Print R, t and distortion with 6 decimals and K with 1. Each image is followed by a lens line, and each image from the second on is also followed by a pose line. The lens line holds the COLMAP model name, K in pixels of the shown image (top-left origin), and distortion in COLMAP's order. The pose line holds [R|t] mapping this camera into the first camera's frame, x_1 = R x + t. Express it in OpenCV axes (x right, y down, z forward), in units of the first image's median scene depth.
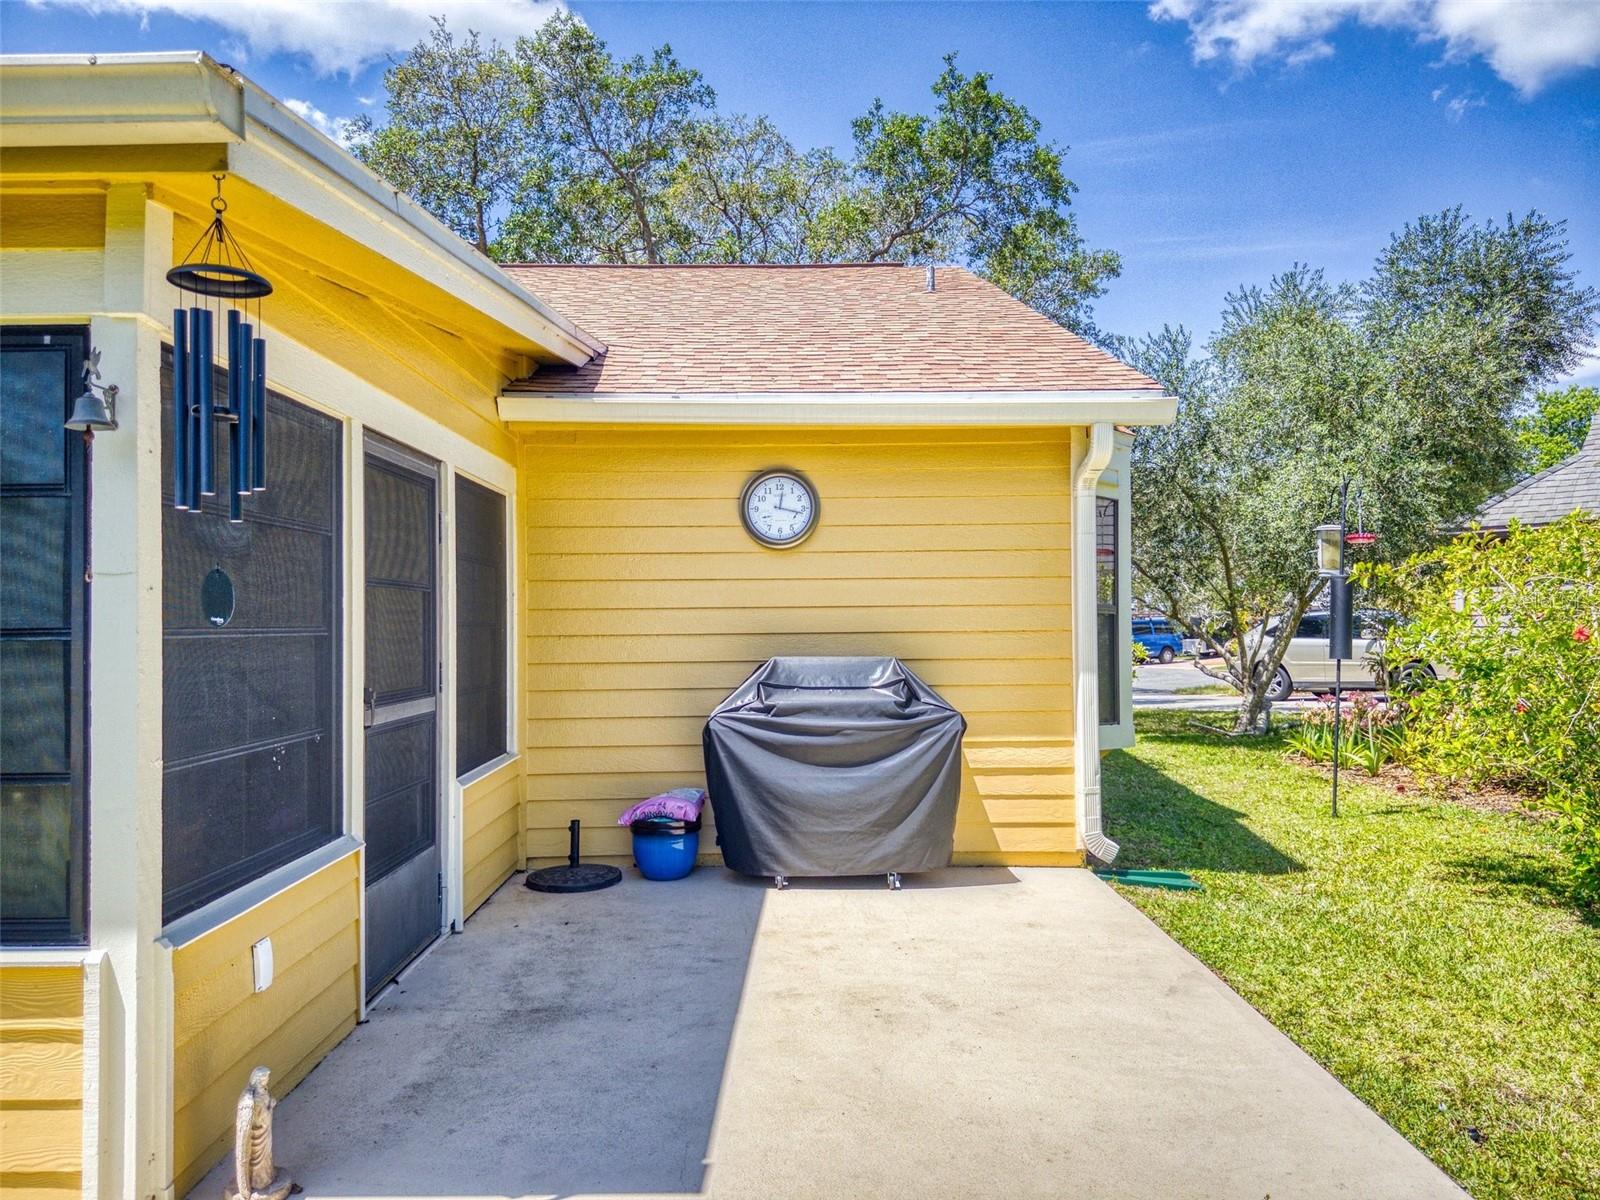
lens RADIAL K [[1131.7, 0, 800.0], [0, 1131.7, 600.0], [0, 0, 1]] dist [0.068223, -0.095807]
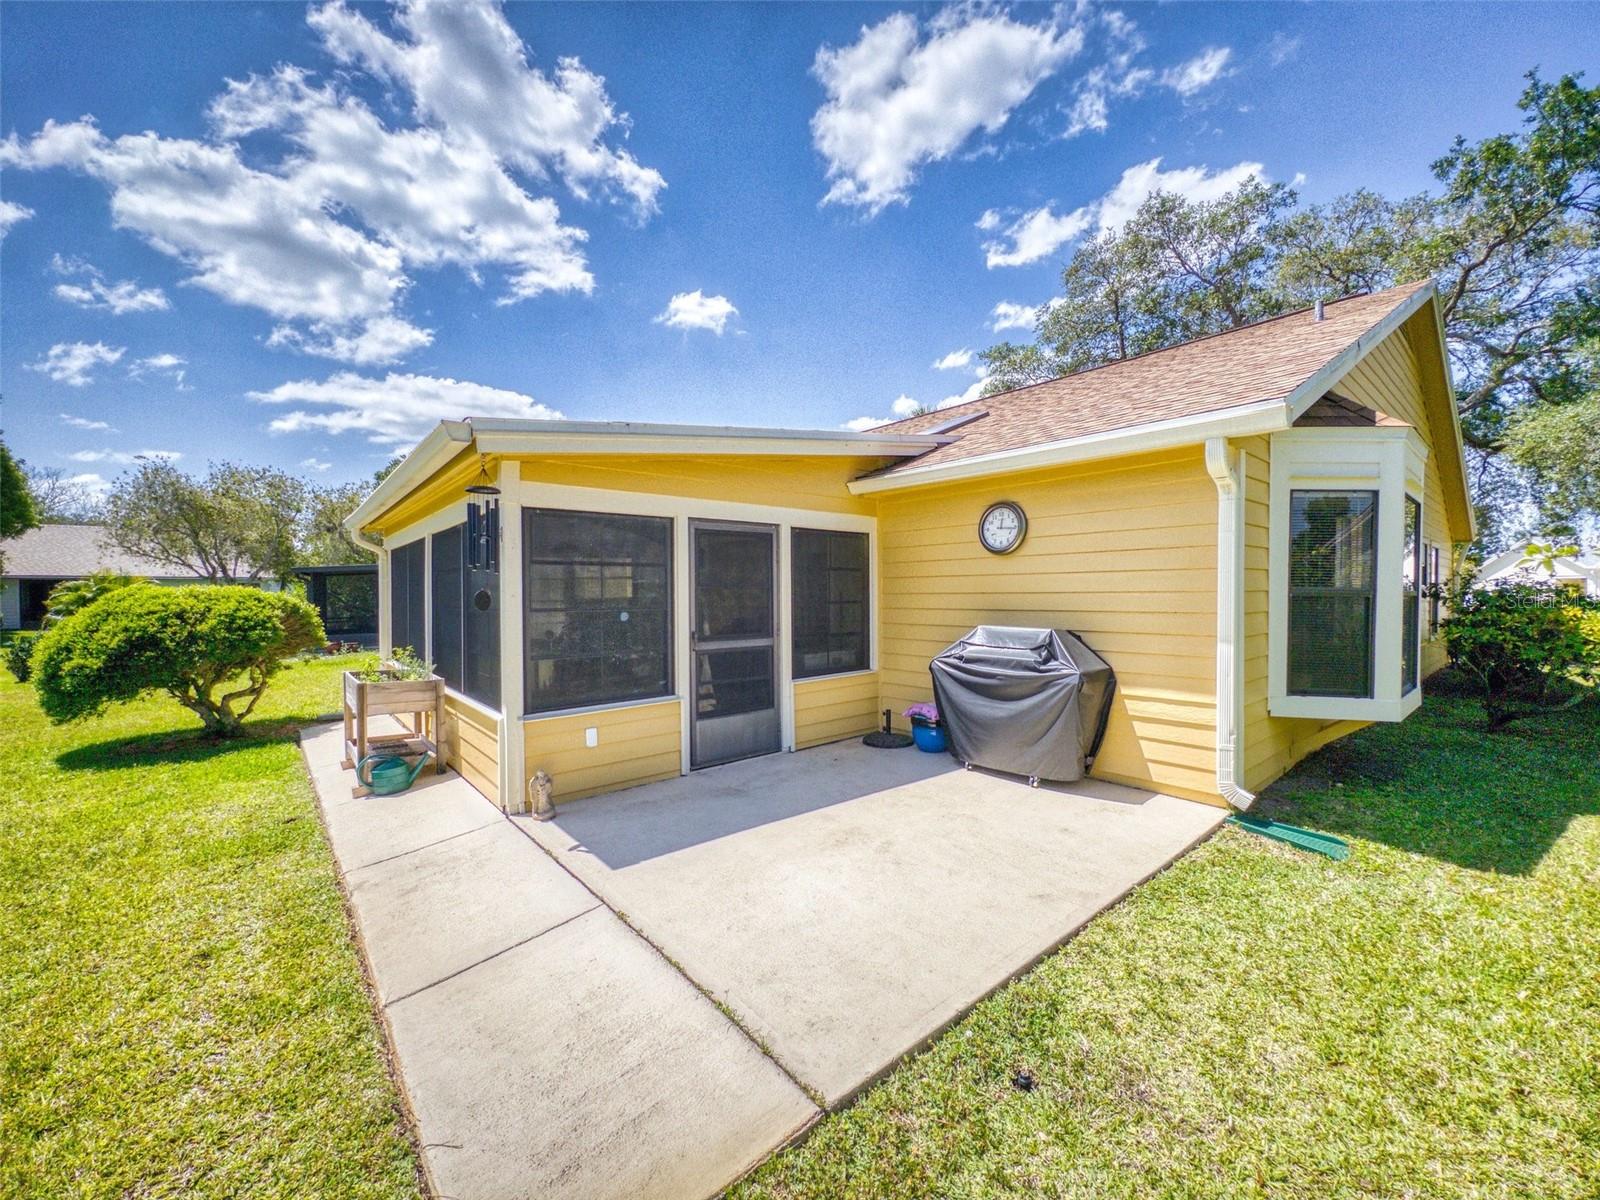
lens RADIAL K [[642.1, 0, 798.6], [0, 642.1, 606.2], [0, 0, 1]] dist [0.001028, -0.007378]
pose [[0.628985, 0.018816, -0.777189, 0.488598], [0.017576, 0.999107, 0.038413, -0.013652], [0.777218, -0.037821, 0.628093, 0.235347]]
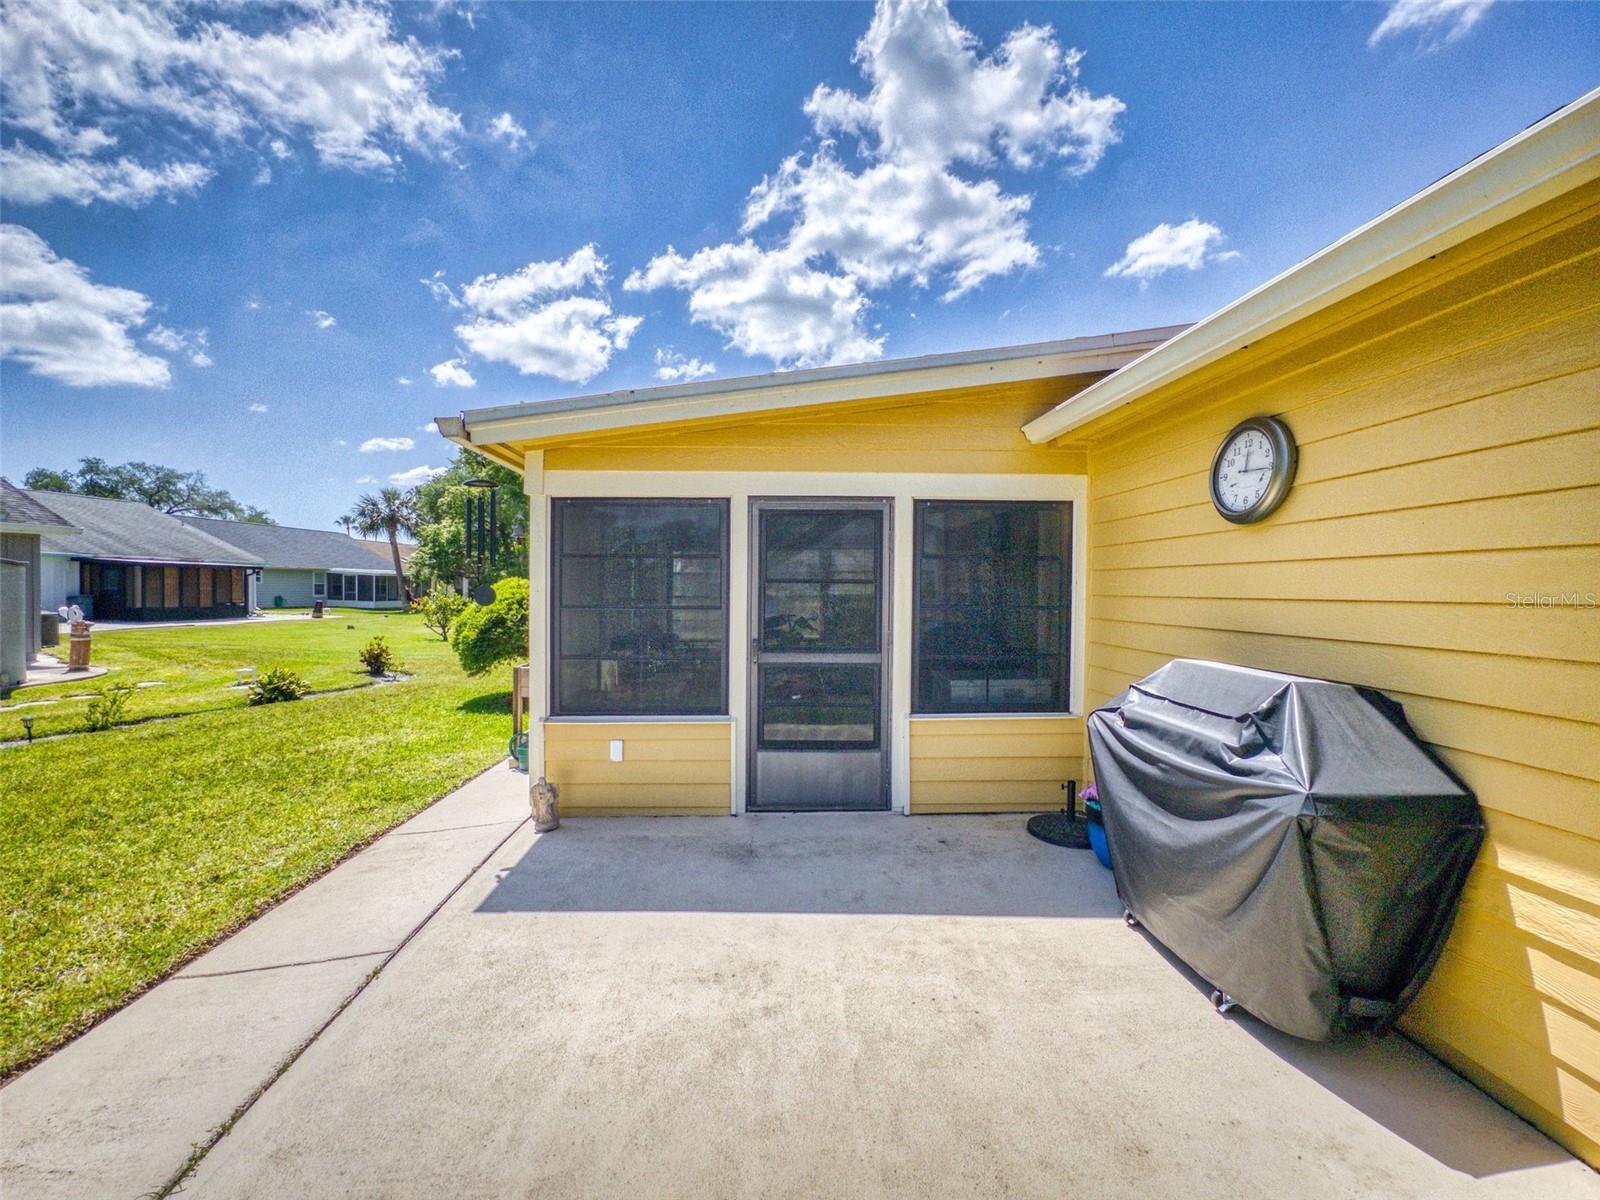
lens RADIAL K [[668.5, 0, 762.6], [0, 668.5, 602.4], [0, 0, 1]] dist [0.001218, -0.003621]
pose [[-0.013888, 0.030228, -0.999447, 0.448397], [0.014381, 0.999446, 0.030028, -0.009688], [0.999800, -0.013956, -0.014315, 0.672992]]
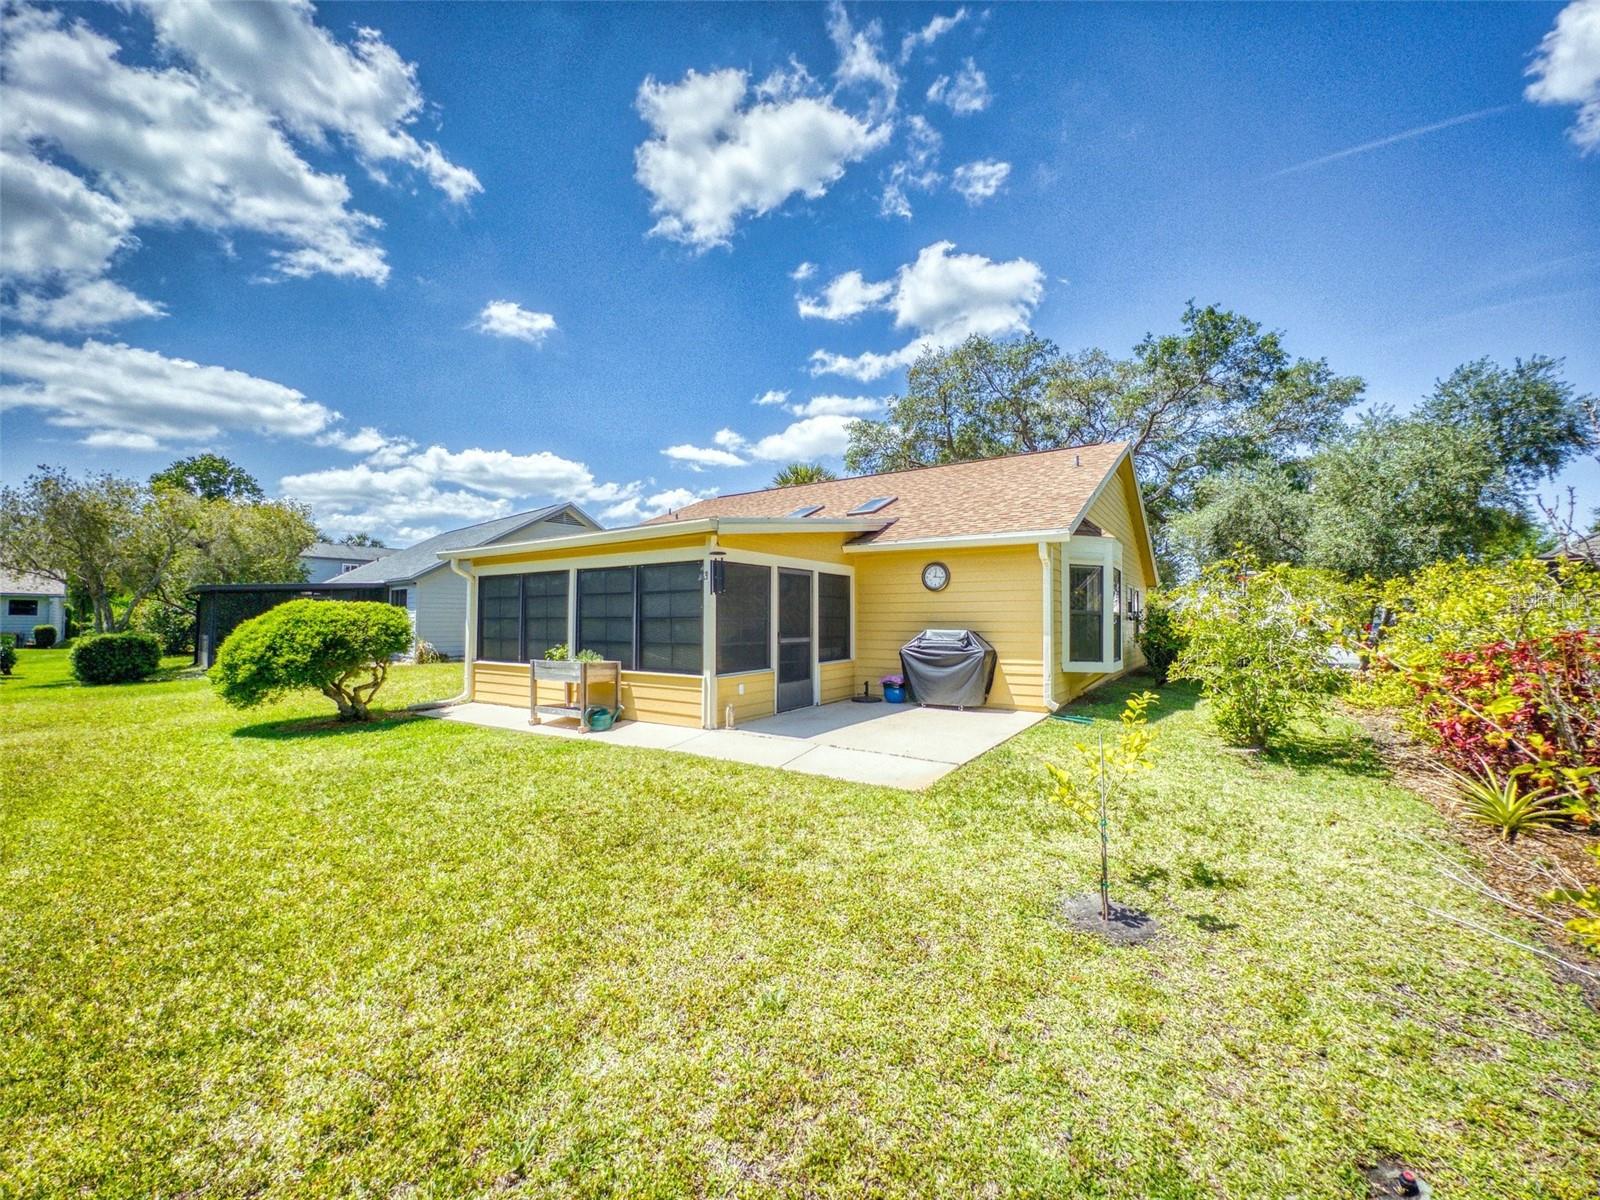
lens RADIAL K [[642.1, 0, 798.6], [0, 642.1, 606.2], [0, 0, 1]] dist [0.001028, -0.007378]
pose [[0.821711, -0.004256, -0.569889, 0.616026], [0.003790, 0.999991, -0.002003, -0.006036], [0.569892, -0.000514, 0.821719, -0.512574]]
